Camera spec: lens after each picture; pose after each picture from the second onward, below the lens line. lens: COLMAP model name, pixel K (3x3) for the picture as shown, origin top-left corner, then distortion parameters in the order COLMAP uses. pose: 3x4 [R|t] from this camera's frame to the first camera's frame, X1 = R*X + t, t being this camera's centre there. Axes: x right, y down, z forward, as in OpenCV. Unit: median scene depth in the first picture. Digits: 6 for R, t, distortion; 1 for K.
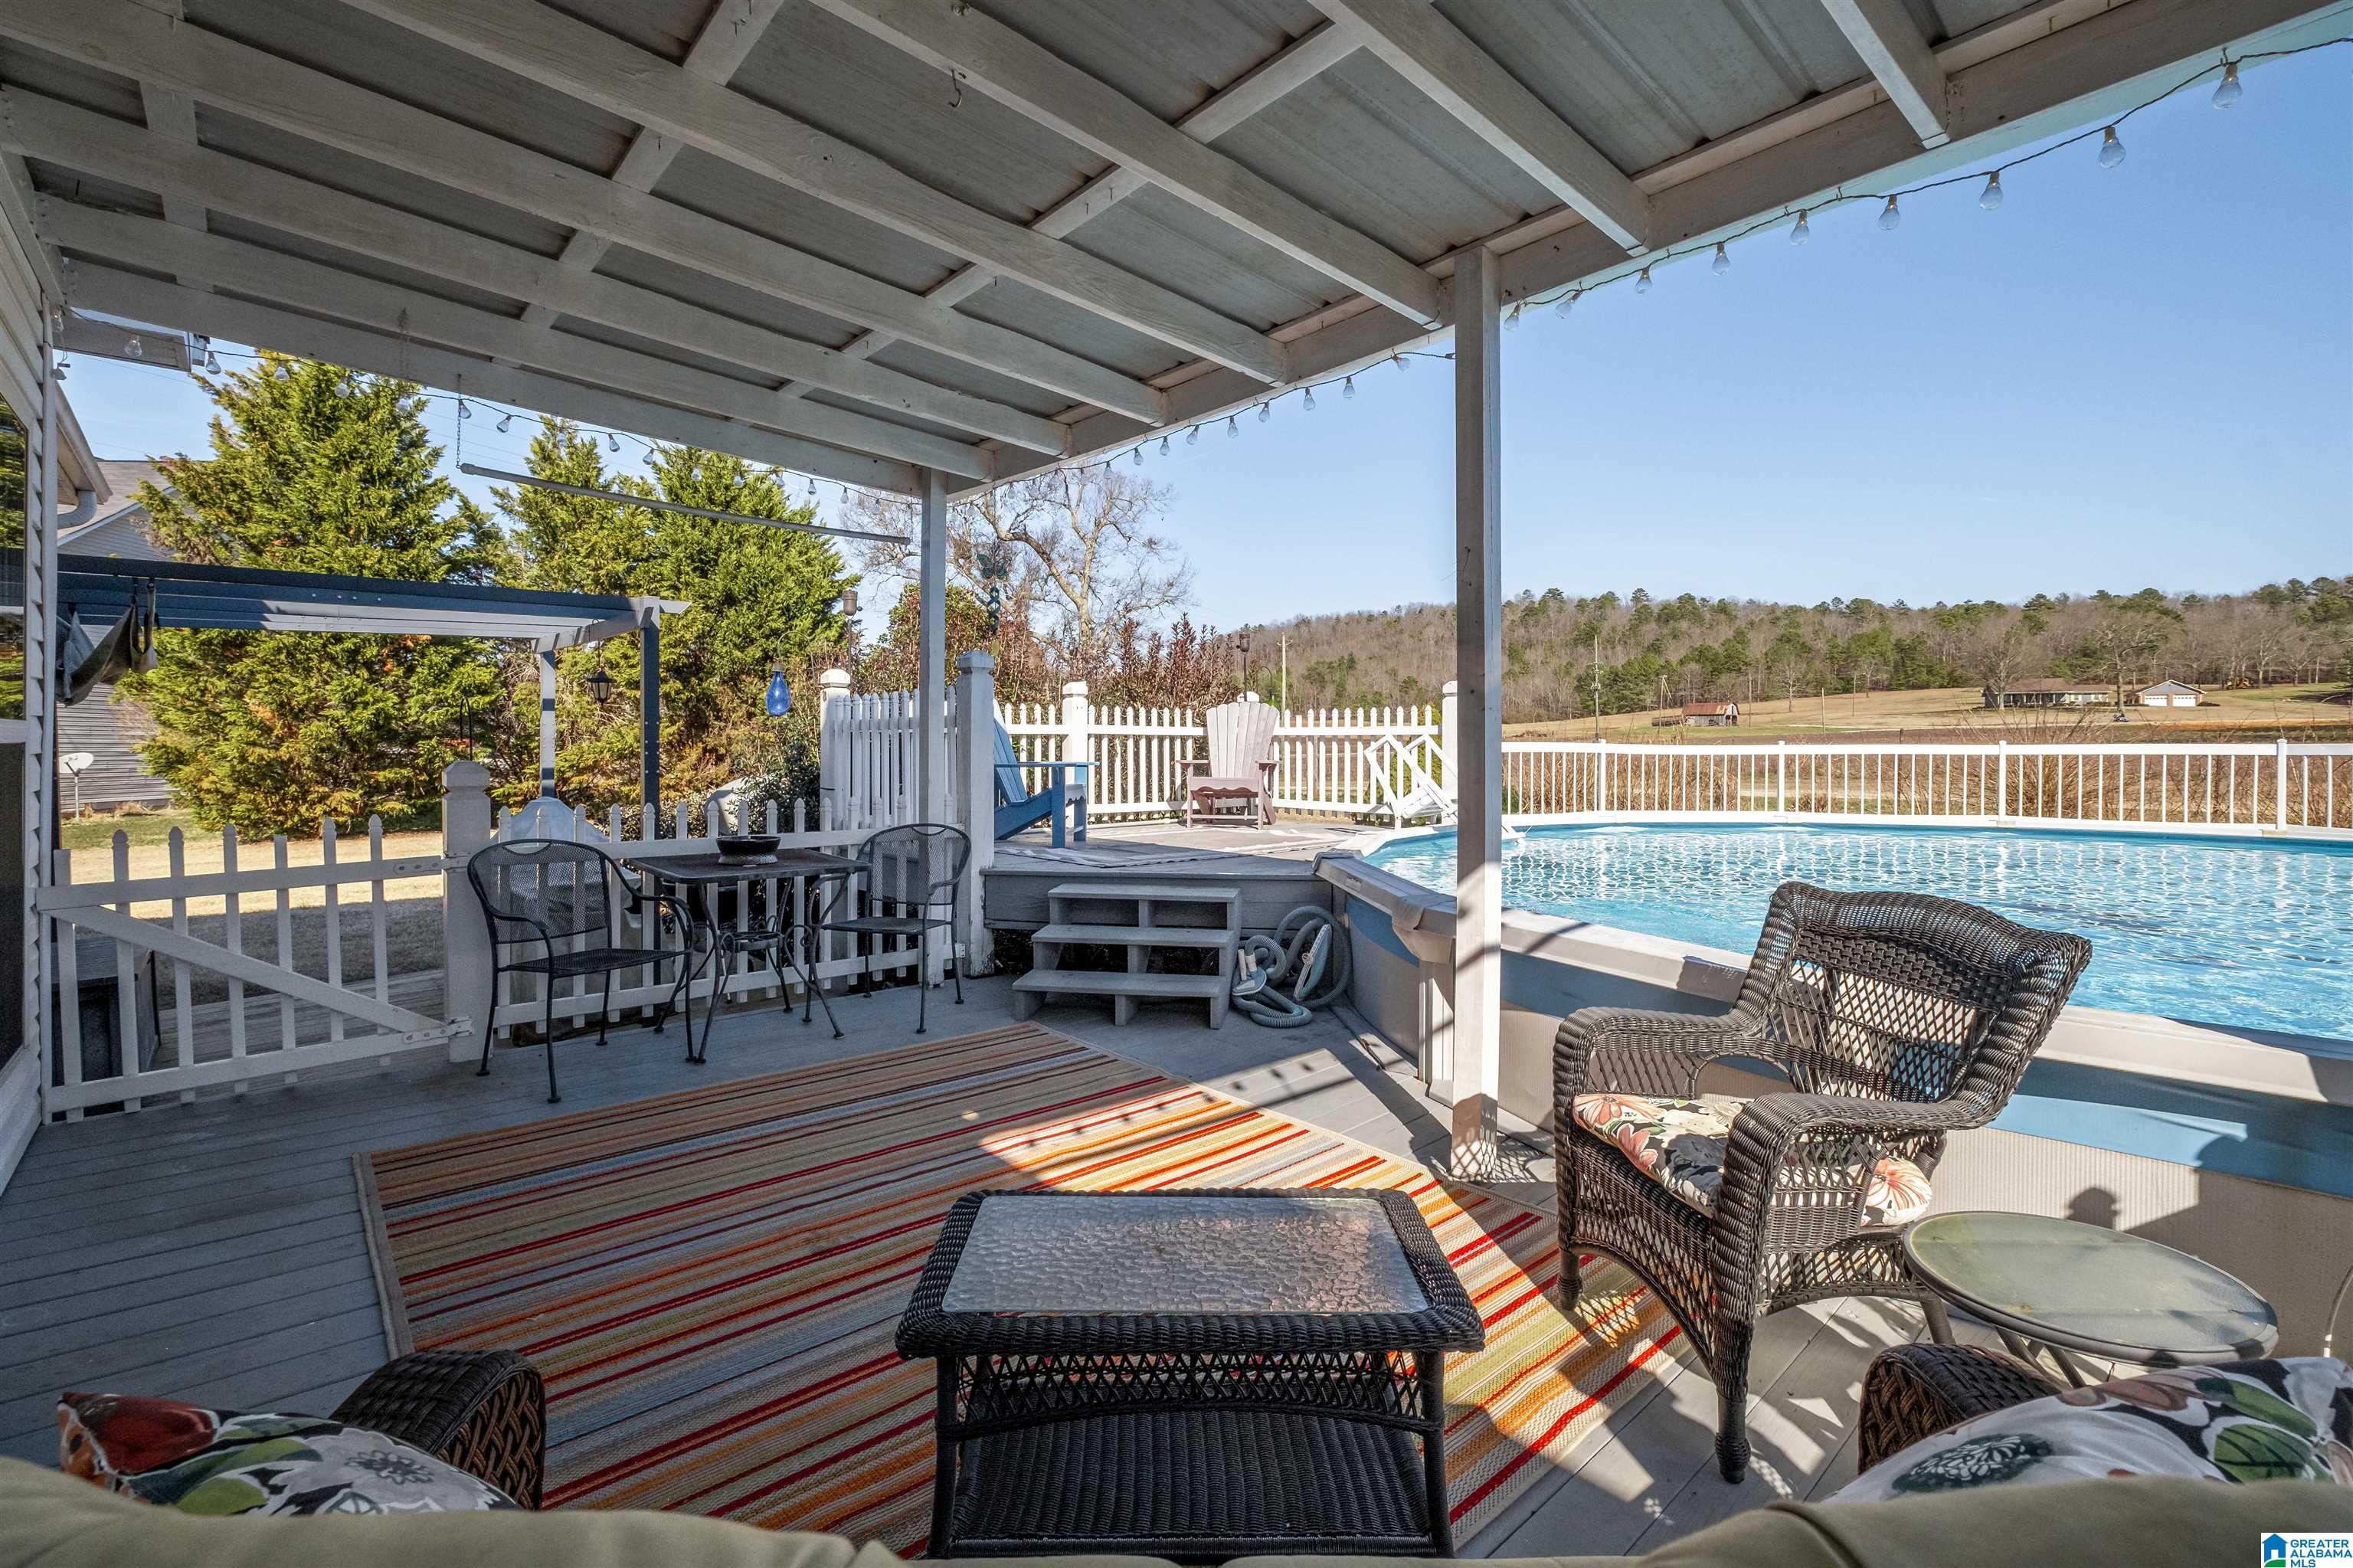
lens RADIAL K [[1021.8, 0, 1171.0], [0, 1021.8, 752.6], [0, 0, 1]] dist [0.013811, -0.006633]
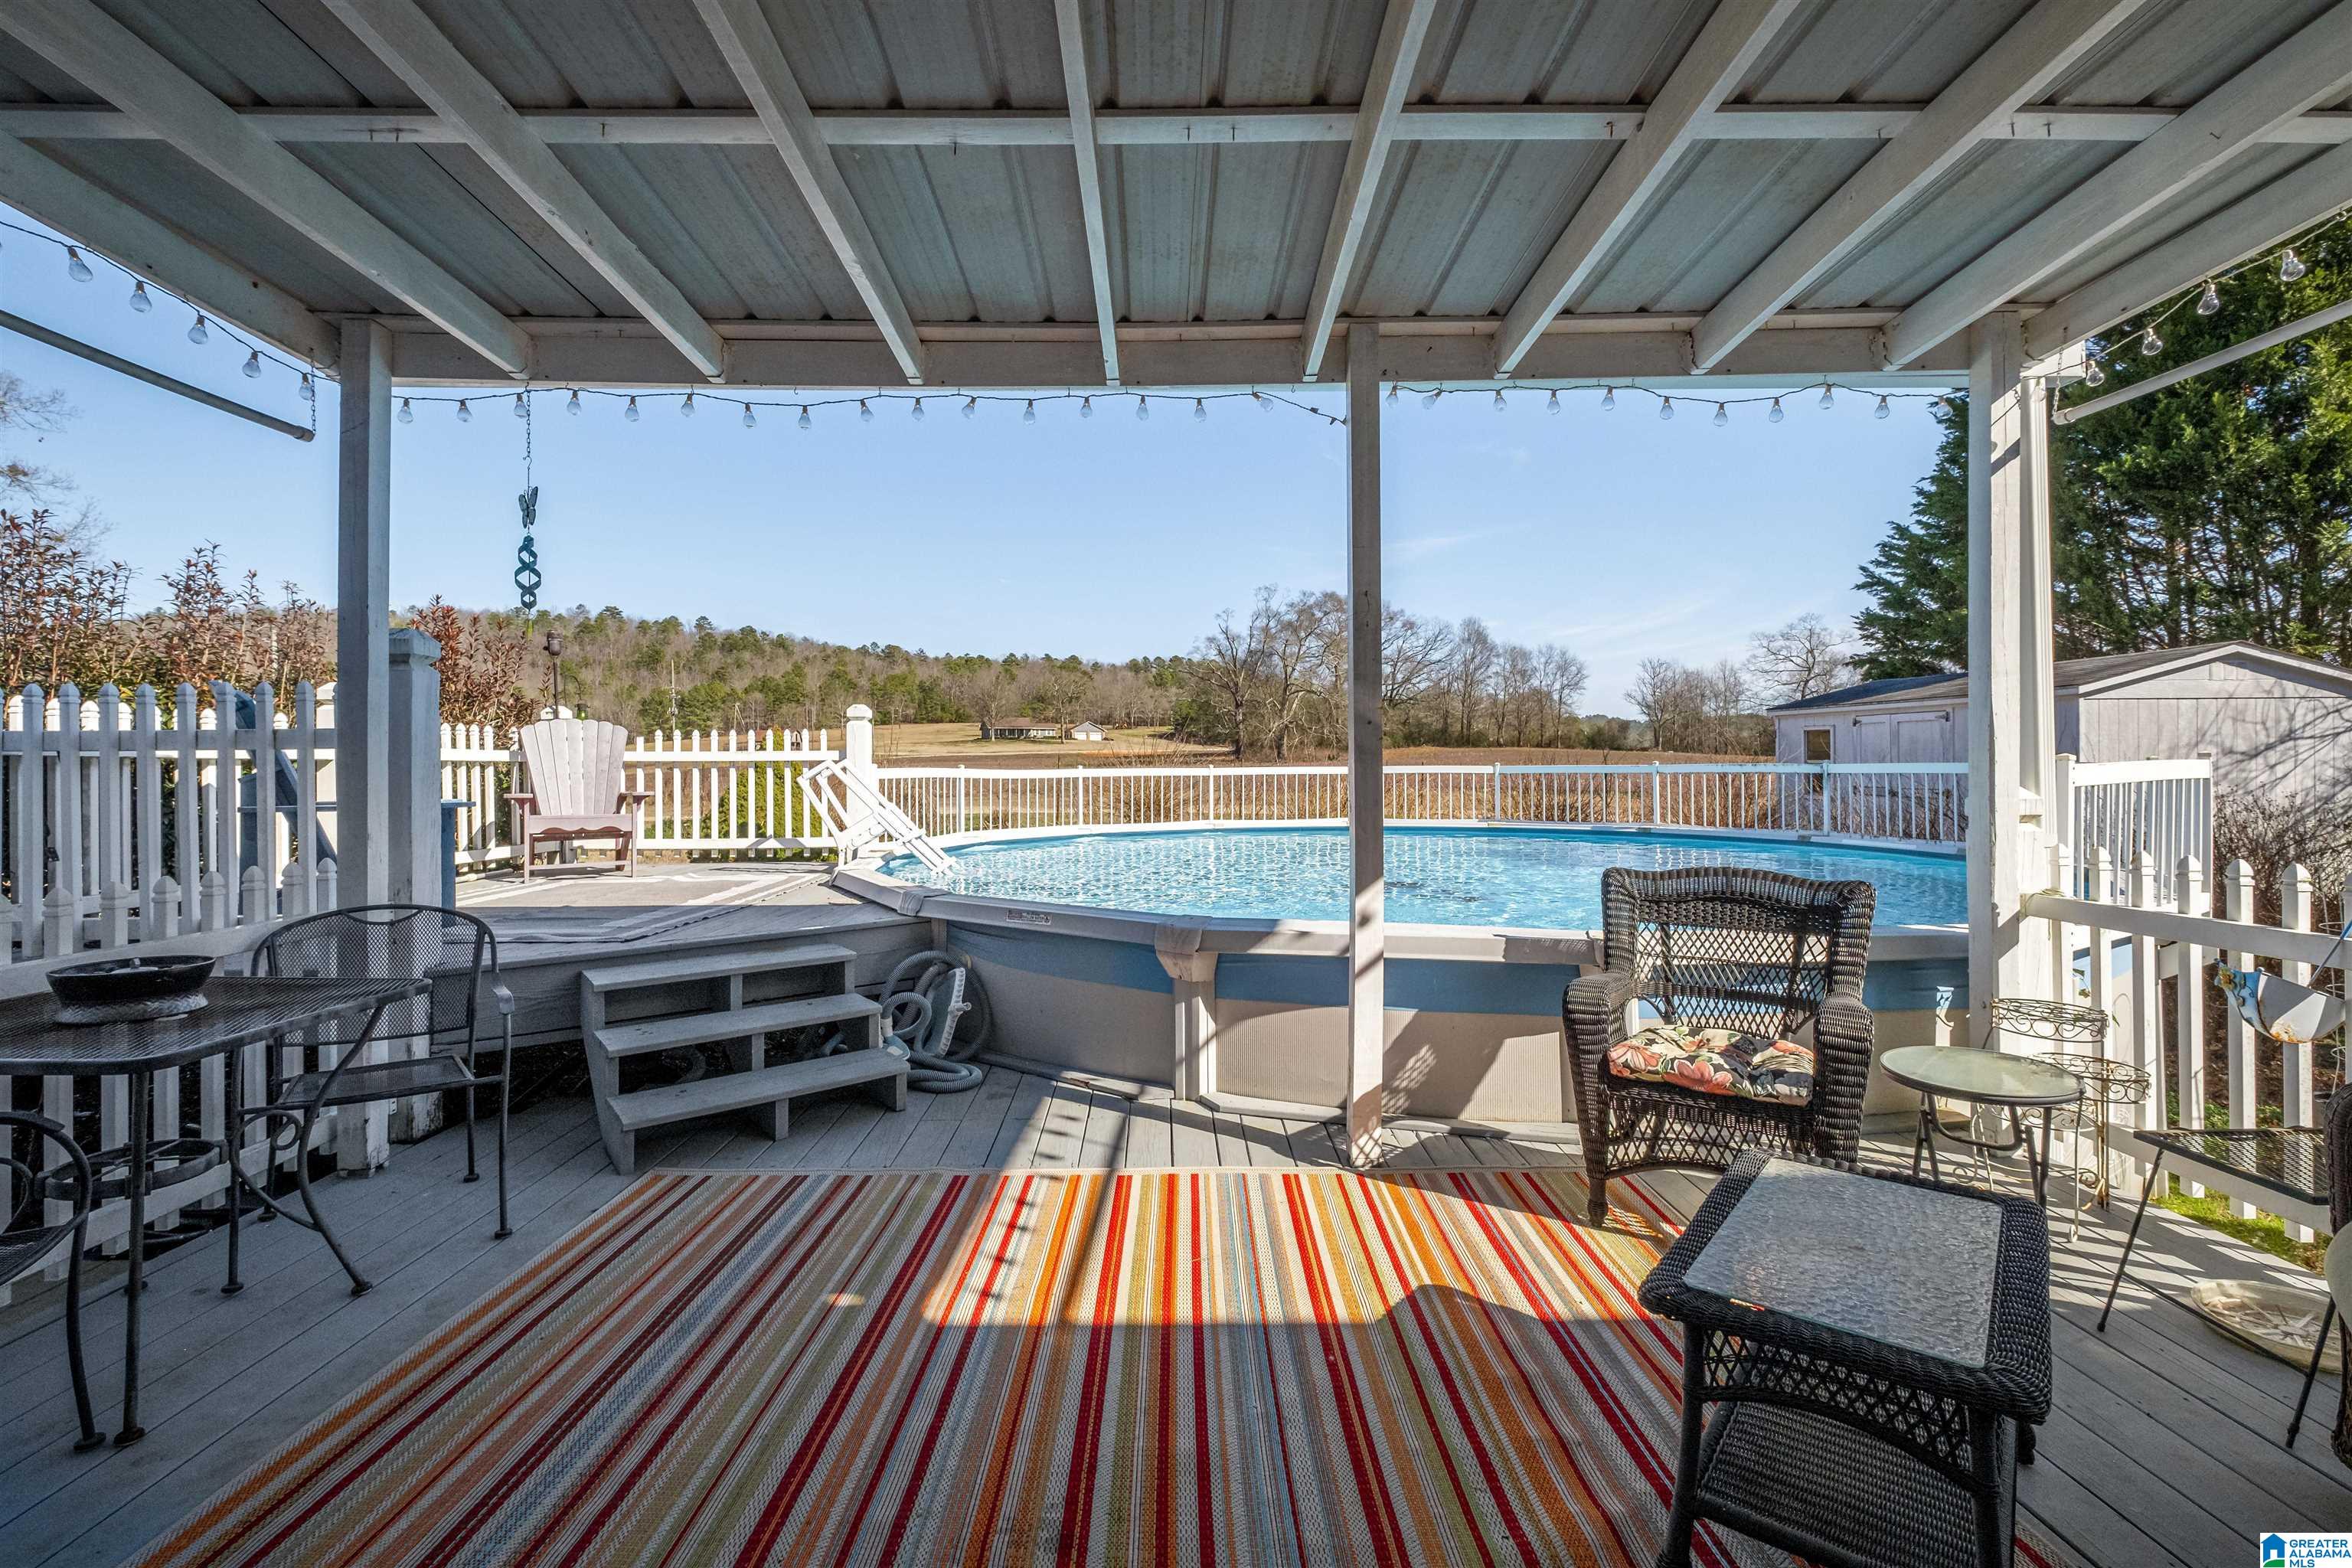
lens RADIAL K [[1008.9, 0, 1176.0], [0, 1008.9, 784.0], [0, 0, 1]] dist [0.020407, -0.005622]
pose [[0.670854, -0.014732, 0.741443, -0.486965], [0.010355, 0.999891, 0.010498, -0.006646], [-0.741517, 0.000635, 0.670934, 0.312239]]
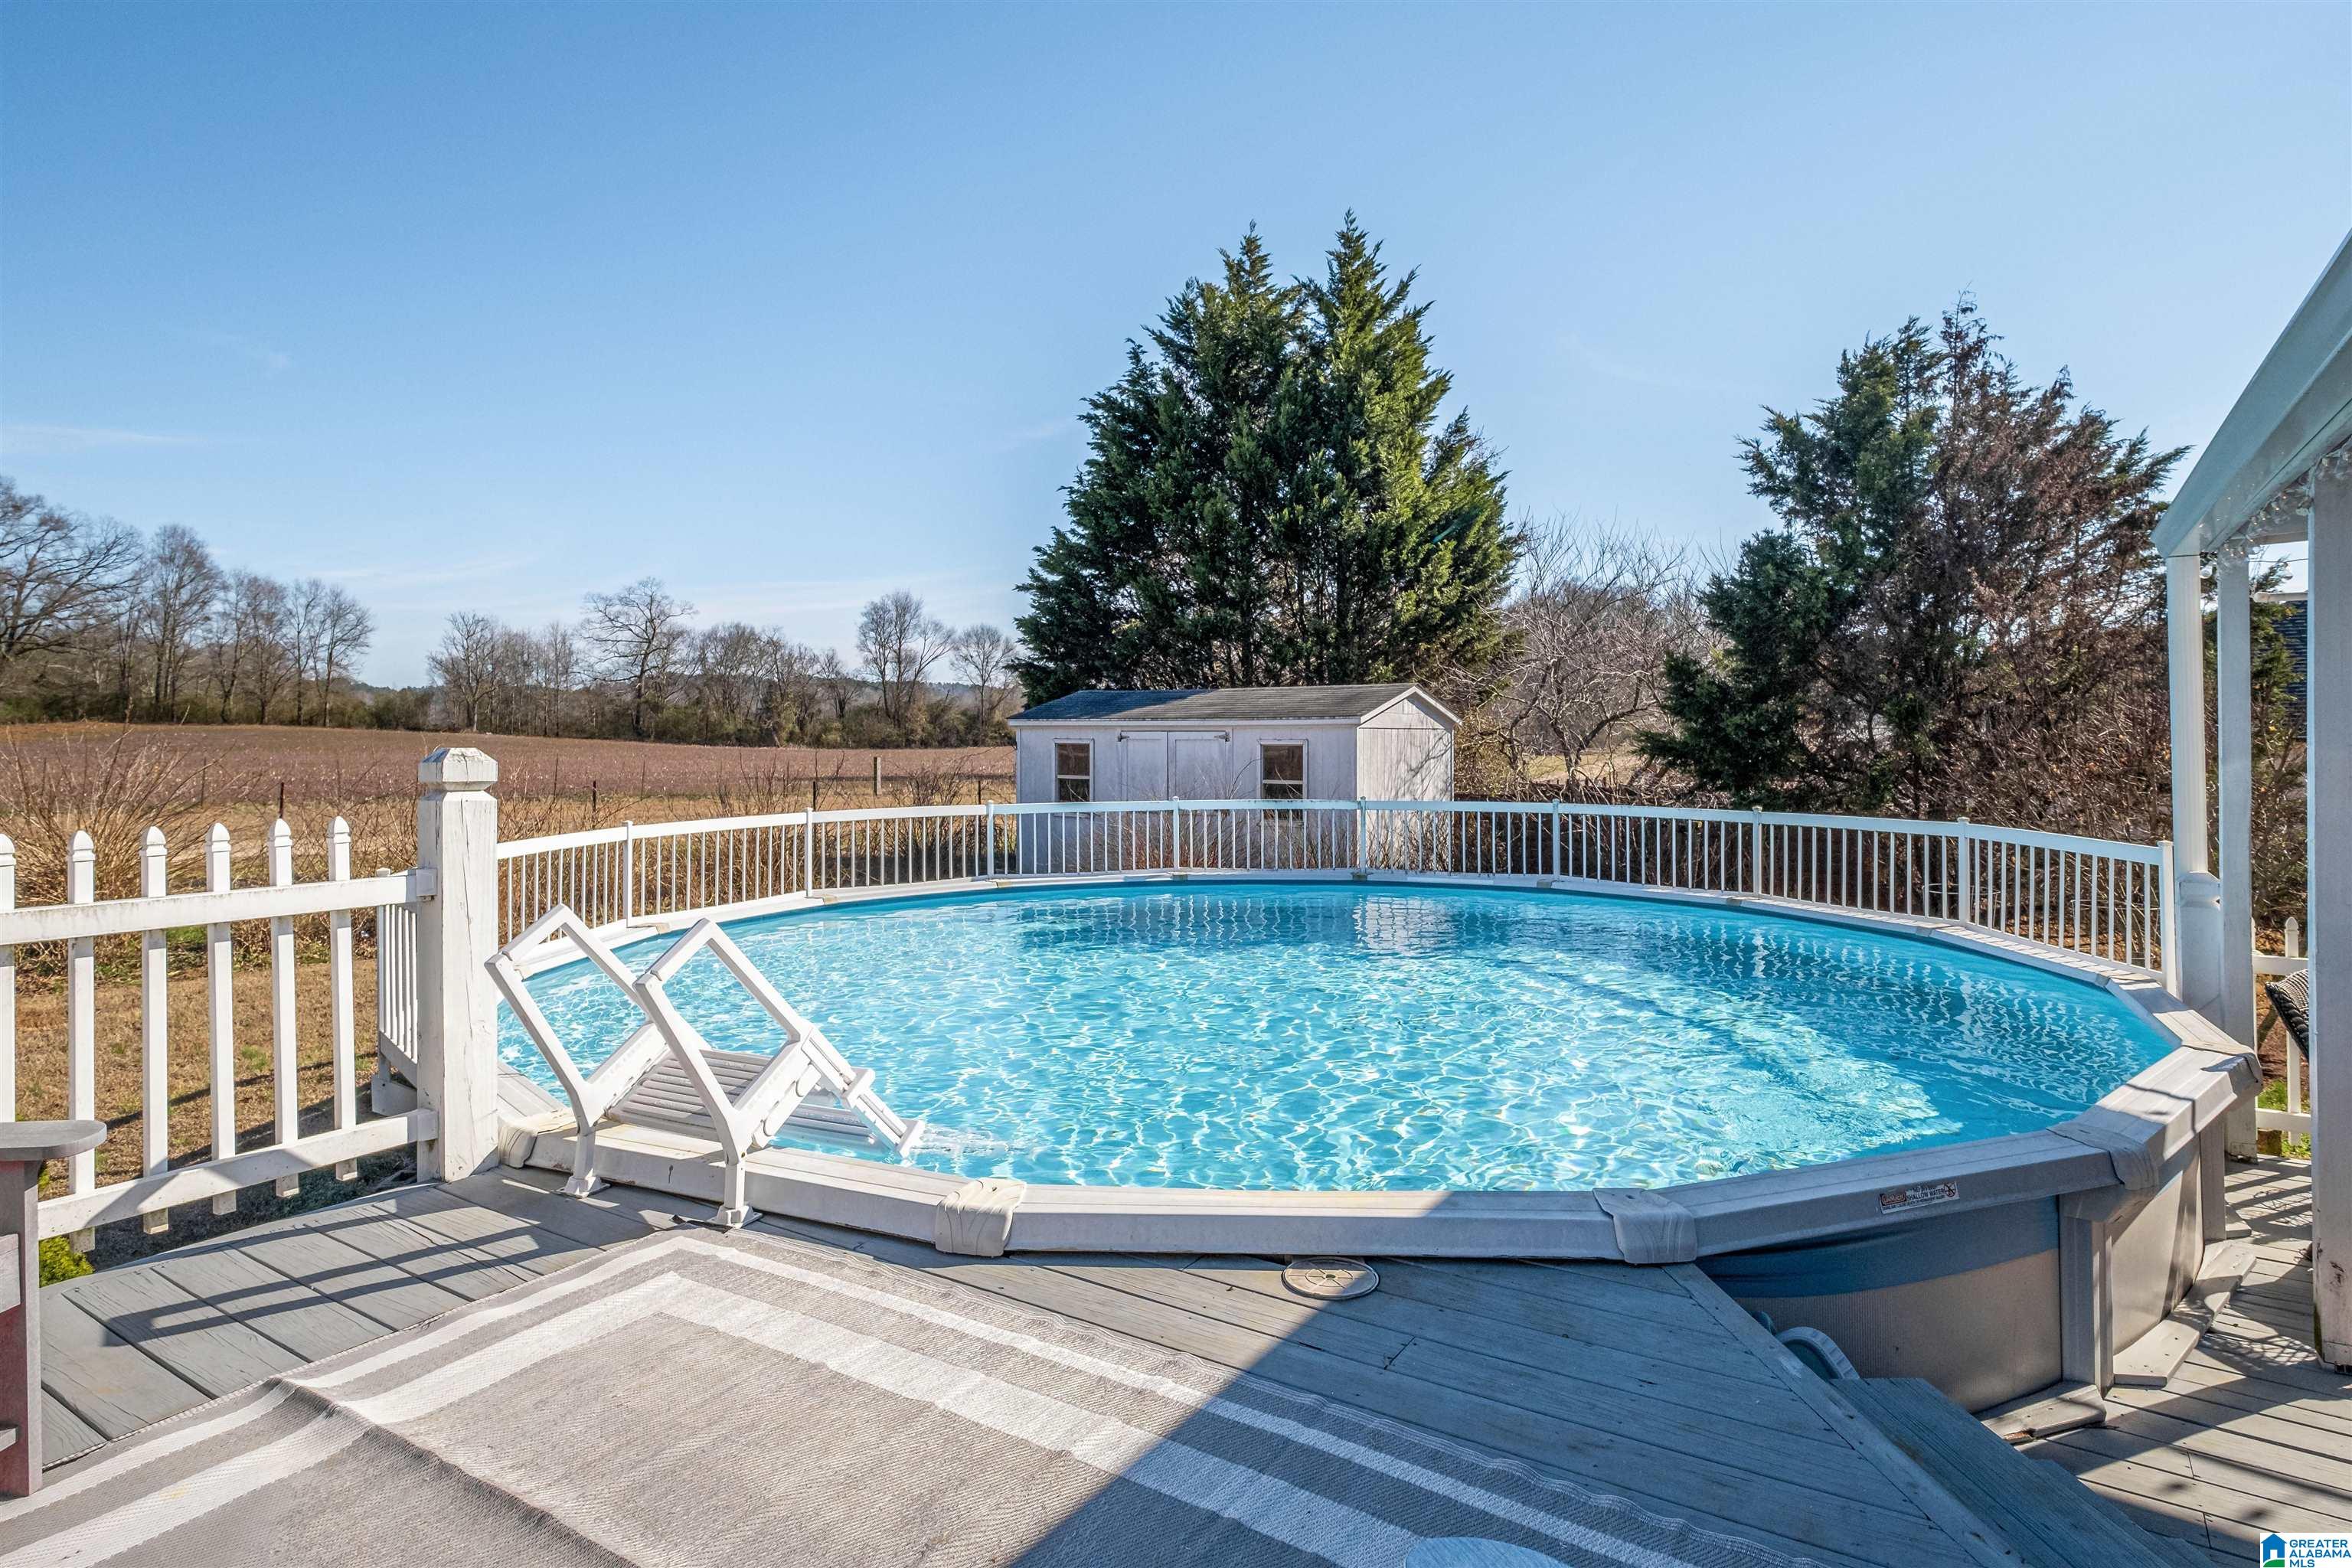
lens RADIAL K [[1254.9, 0, 1170.0], [0, 1254.9, 749.0], [0, 0, 1]] dist [-0.001588, -0.000747]
pose [[-0.235817, -0.002078, 0.971795, -0.439375], [0.013483, 0.999894, 0.005410, -0.140956], [-0.971704, 0.014378, -0.235764, 1.771835]]
